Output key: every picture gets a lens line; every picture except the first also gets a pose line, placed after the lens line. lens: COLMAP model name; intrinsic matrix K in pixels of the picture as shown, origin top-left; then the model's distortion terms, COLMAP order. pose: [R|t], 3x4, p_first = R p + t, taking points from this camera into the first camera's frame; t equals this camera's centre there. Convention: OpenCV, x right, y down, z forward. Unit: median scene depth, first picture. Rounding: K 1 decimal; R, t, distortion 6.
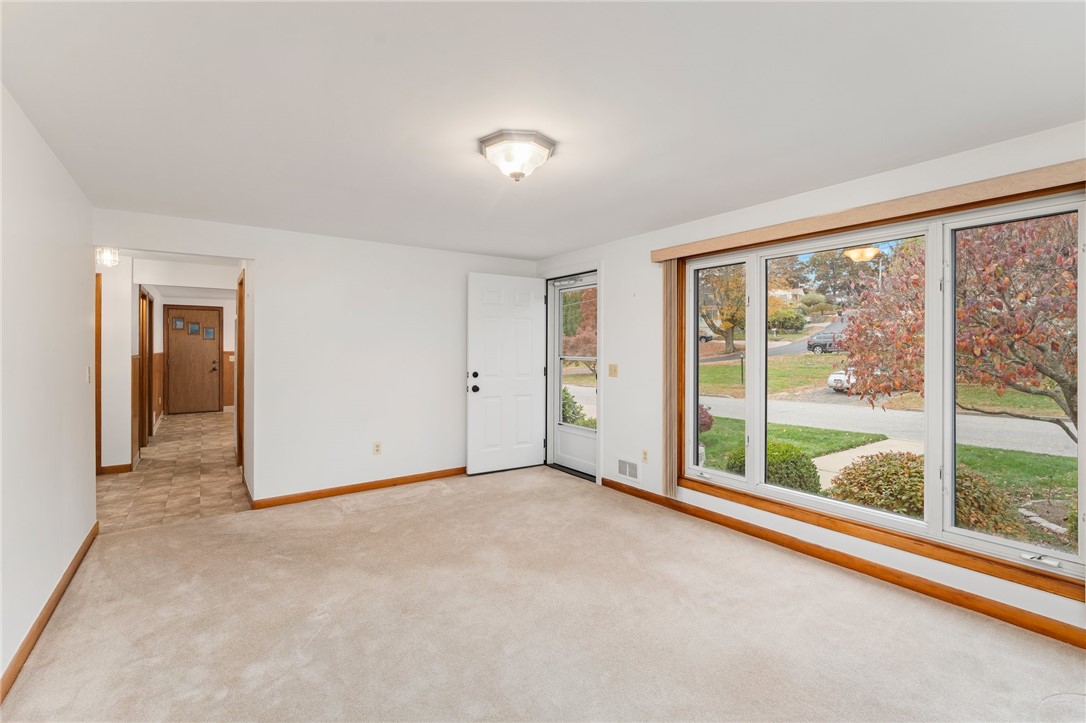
lens RADIAL K [[480.9, 0, 541.8], [0, 480.9, 346.6], [0, 0, 1]] dist [0.000759, -0.000399]
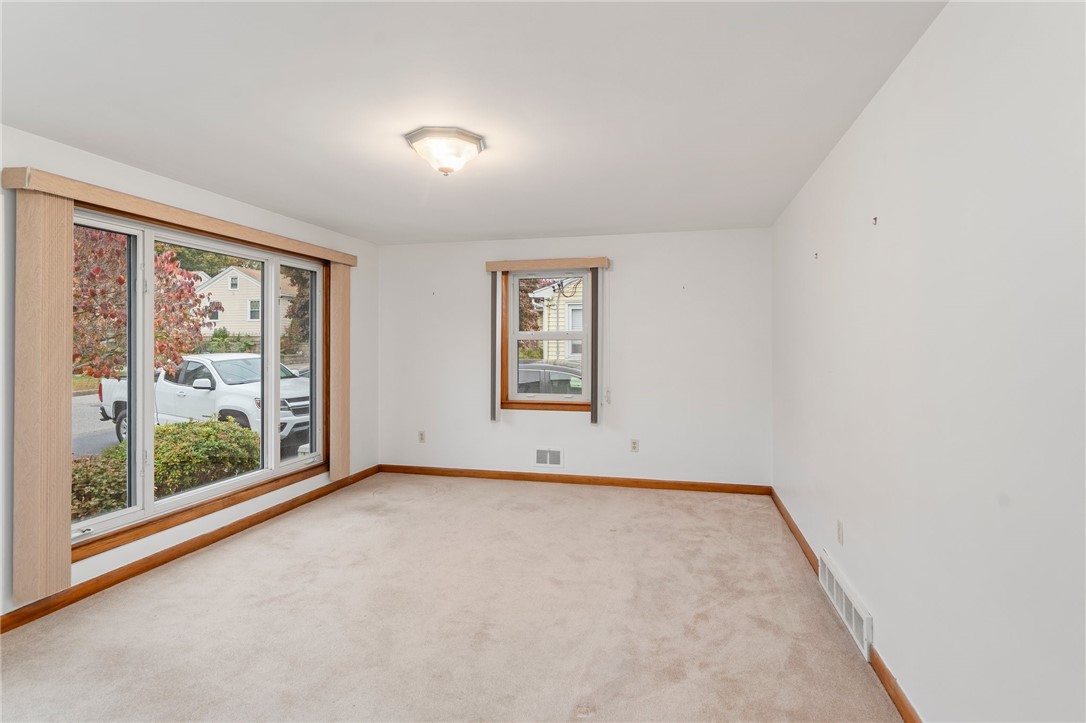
lens RADIAL K [[540.0, 0, 543.2], [0, 540.0, 348.3], [0, 0, 1]] dist [-0.000185, -0.000012]
pose [[-0.651427, -0.002805, 0.758707, -0.611955], [-0.000486, 0.999995, 0.003279, 0.007773], [-0.758712, 0.001767, -0.651424, 0.946060]]
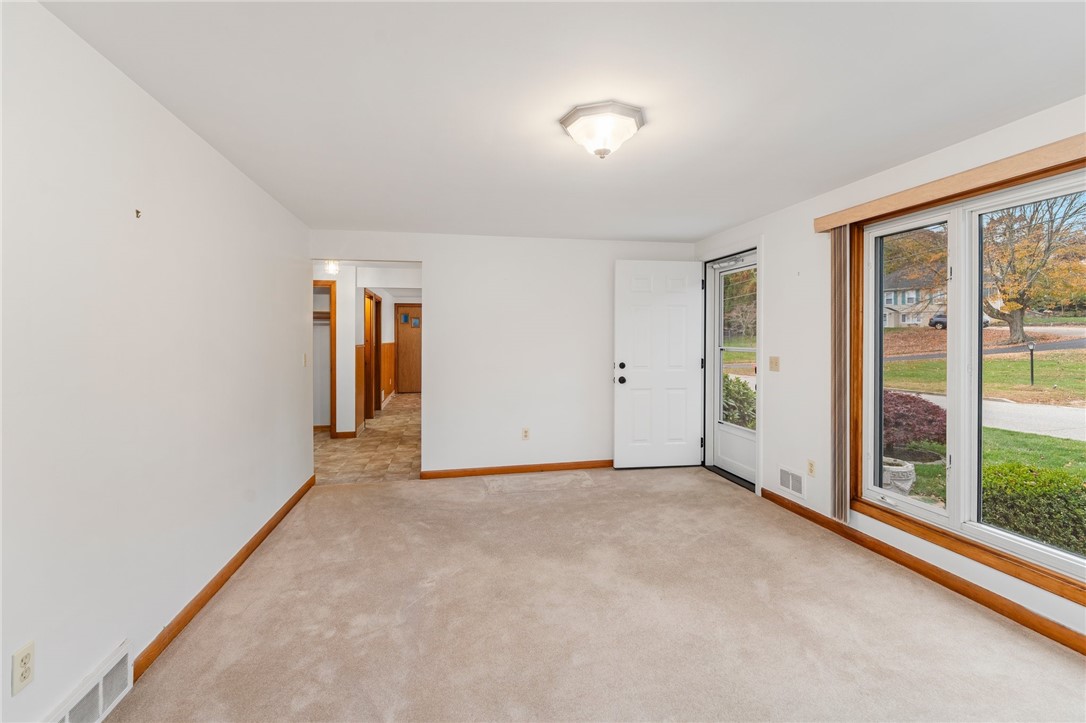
lens RADIAL K [[483.0, 0, 542.5], [0, 483.0, 337.5], [0, 0, 1]] dist [-0.000136, -0.000510]
pose [[0.917413, -0.004114, -0.397916, 0.131202], [0.004859, 0.999988, 0.000866, 0.000598], [0.397908, -0.002728, 0.917421, 0.059738]]
